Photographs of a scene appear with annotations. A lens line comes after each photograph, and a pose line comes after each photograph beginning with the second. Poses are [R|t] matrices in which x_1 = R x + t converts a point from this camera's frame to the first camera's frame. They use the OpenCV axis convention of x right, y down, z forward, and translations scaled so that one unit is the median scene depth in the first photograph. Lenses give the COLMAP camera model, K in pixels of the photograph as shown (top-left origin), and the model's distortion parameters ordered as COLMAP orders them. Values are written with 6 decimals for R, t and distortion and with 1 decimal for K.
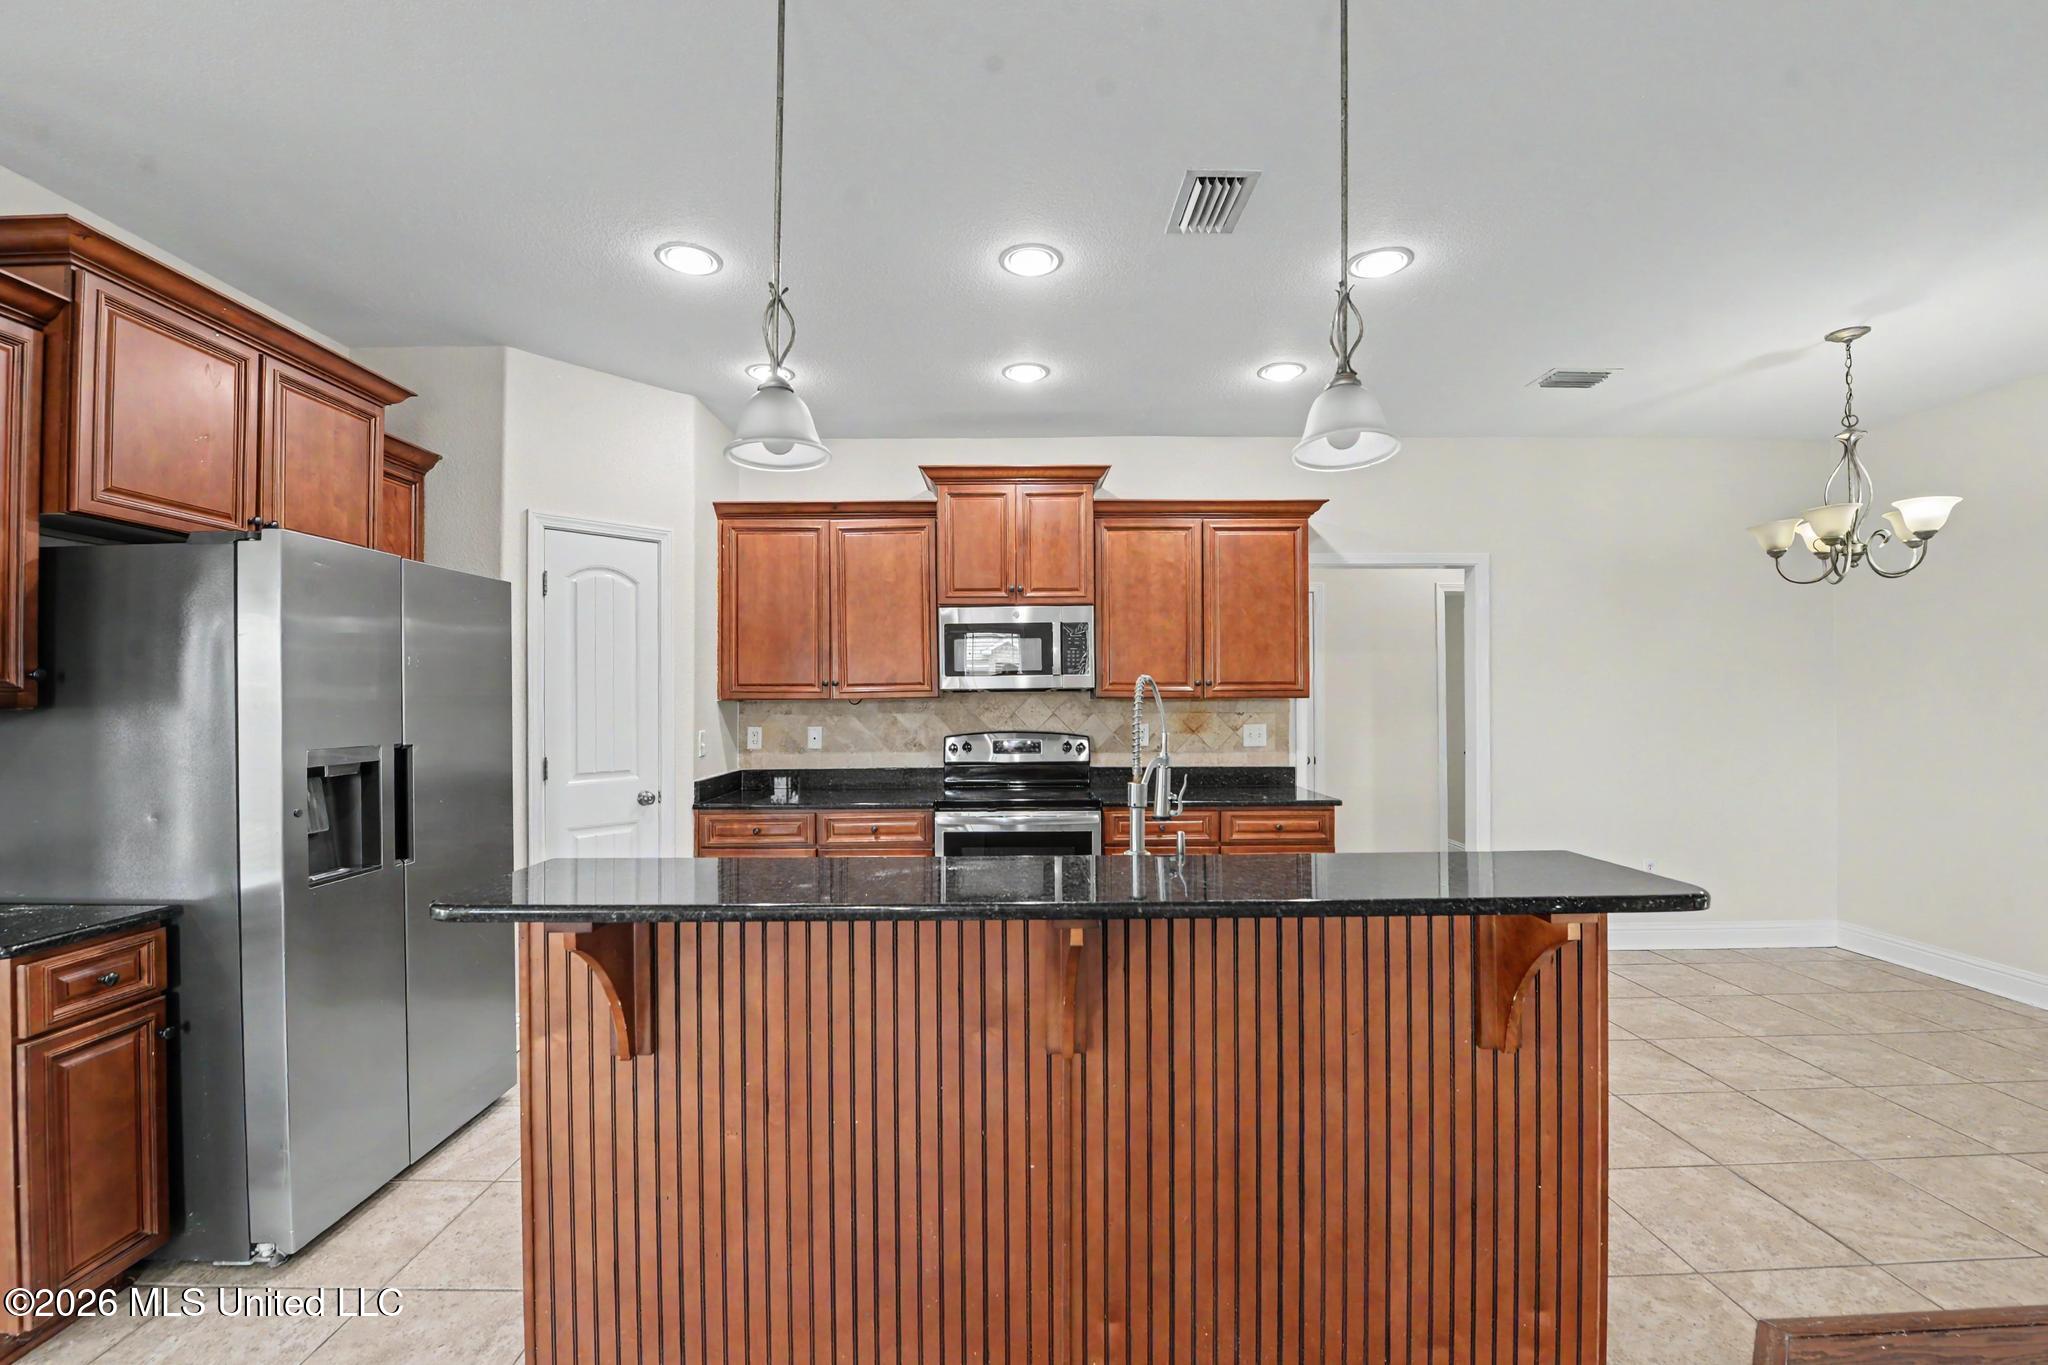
lens RADIAL K [[825.4, 0, 1017.0], [0, 825.4, 701.5], [0, 0, 1]] dist [-0.018806, -0.001514]
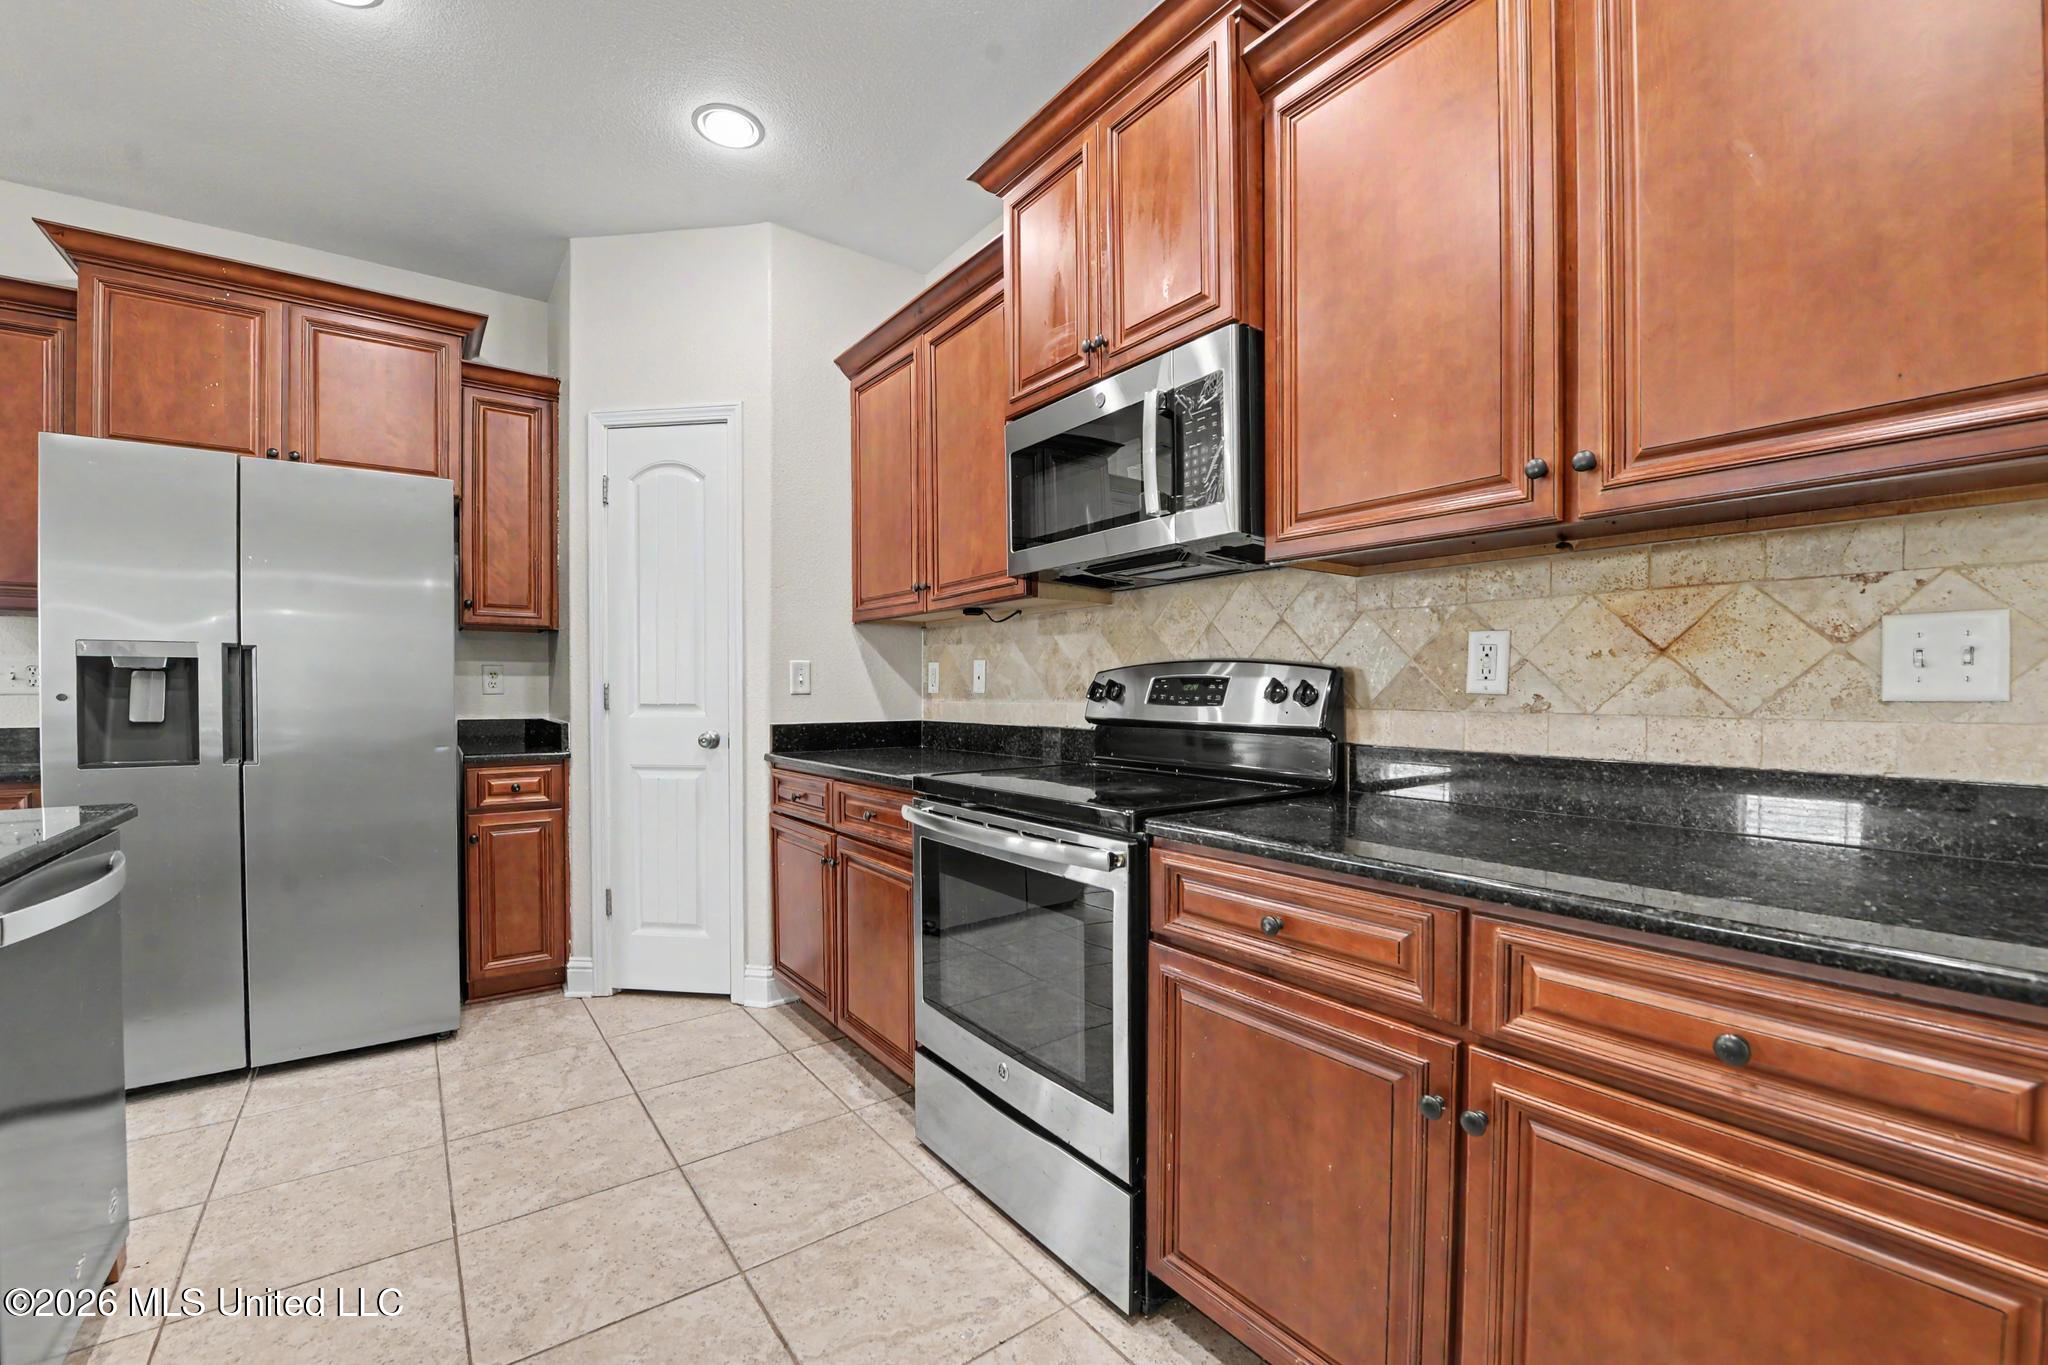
lens RADIAL K [[825.4, 0, 1032.8], [0, 825.4, 702.5], [0, 0, 1]] dist [-0.018806, -0.001514]
pose [[0.589785, 0.017947, -0.807361, 0.361491], [-0.007551, 0.999832, 0.016710, 0.059190], [0.807525, -0.003759, 0.589822, 0.707506]]
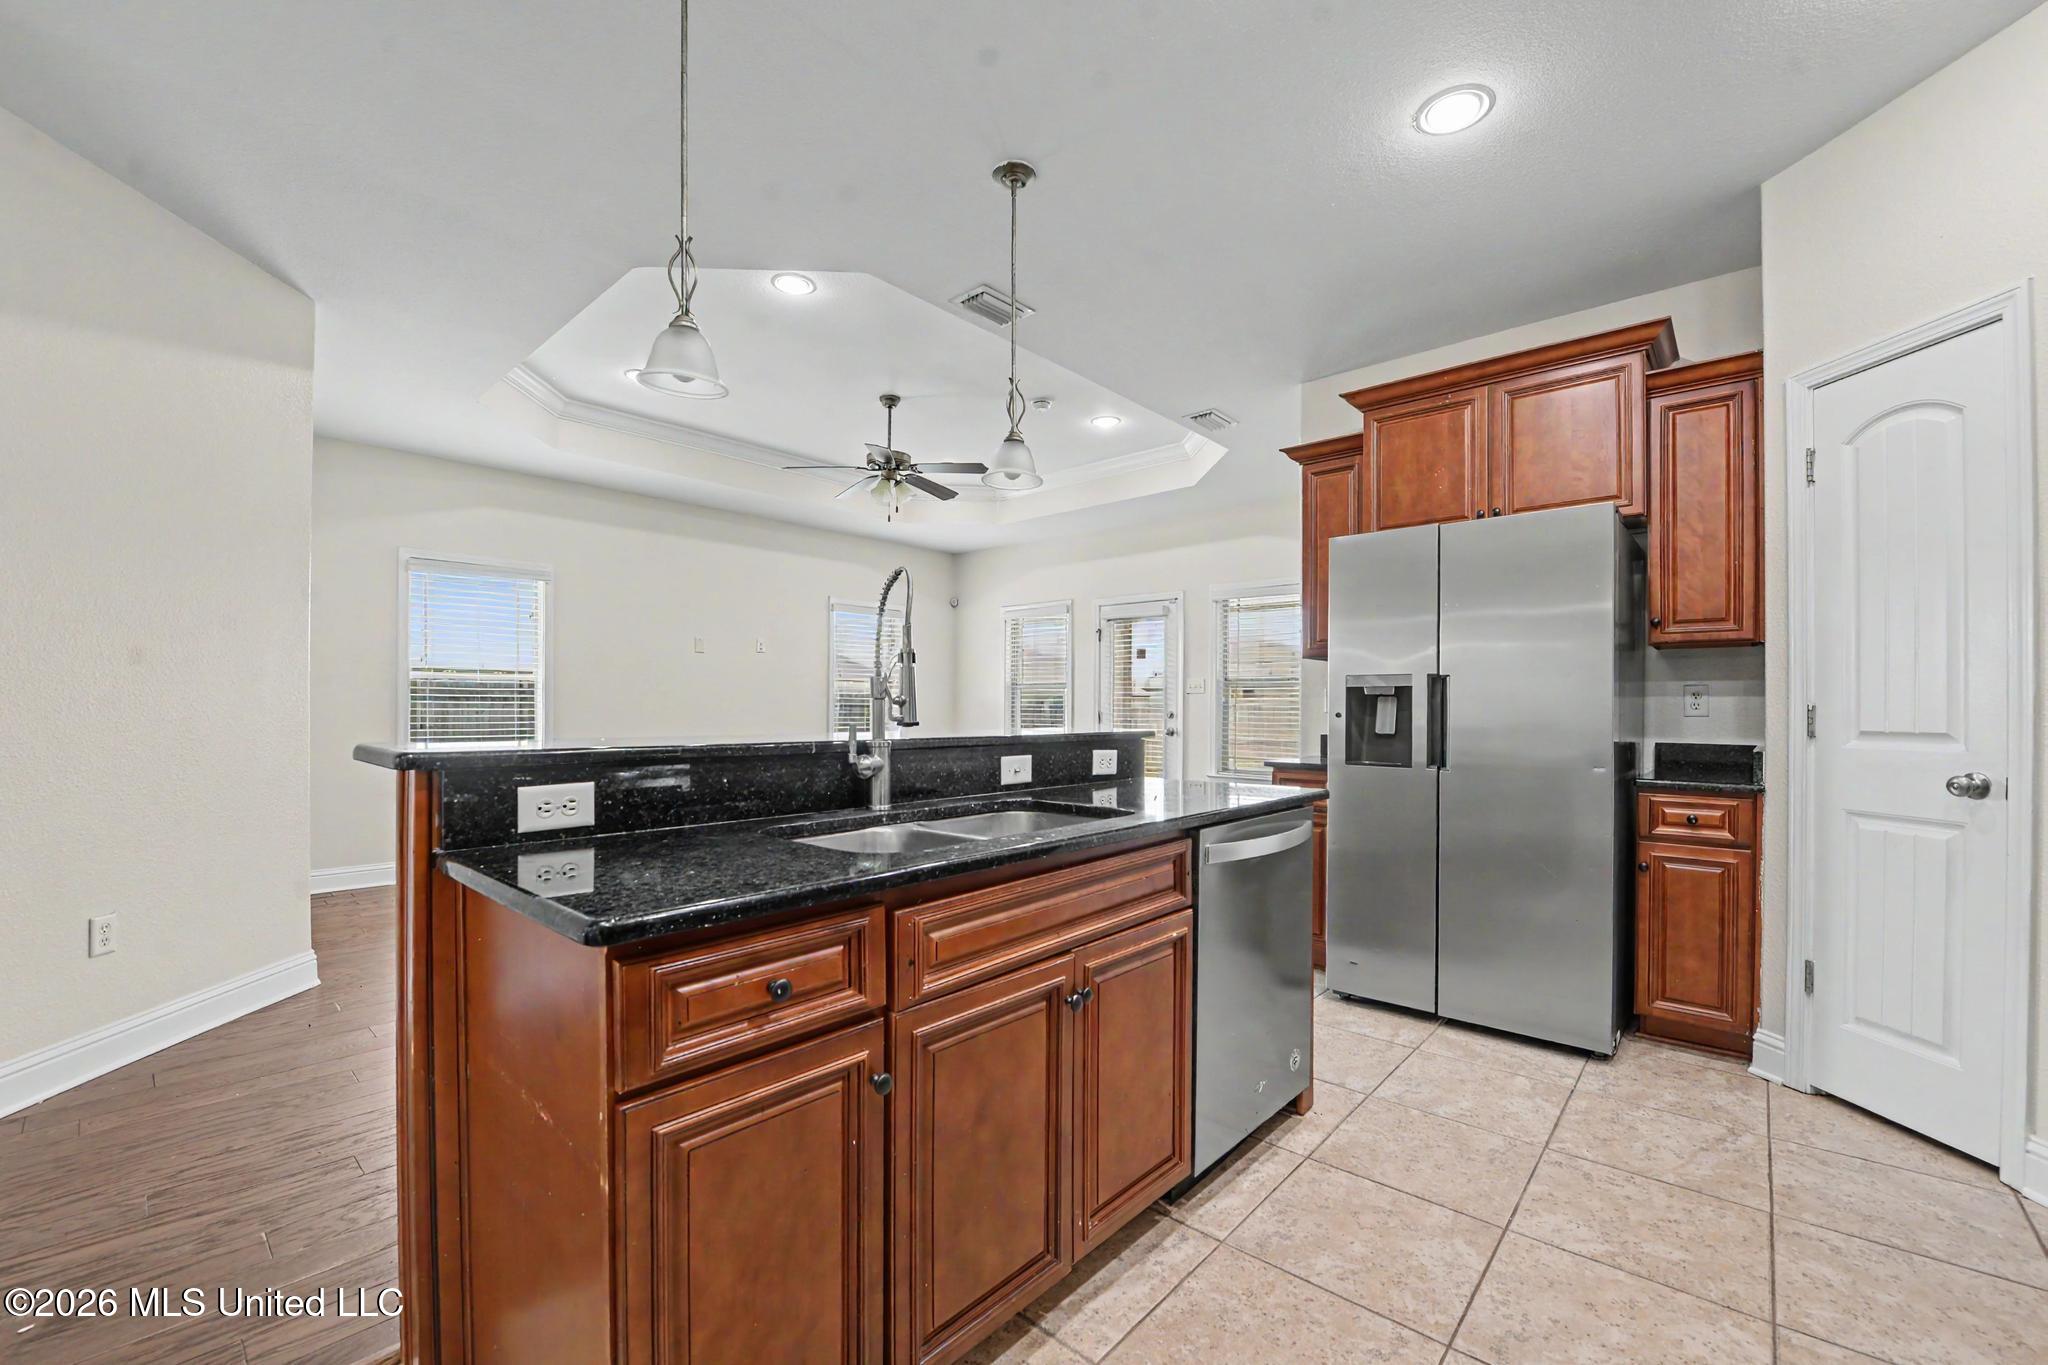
lens RADIAL K [[825.4, 0, 1014.2], [0, 825.4, 705.2], [0, 0, 1]] dist [-0.018806, -0.001514]
pose [[-0.671840, 0.000435, -0.740696, 0.362317], [-0.004562, 0.999978, 0.004725, 0.057390], [0.740682, 0.006554, -0.671823, 0.804776]]
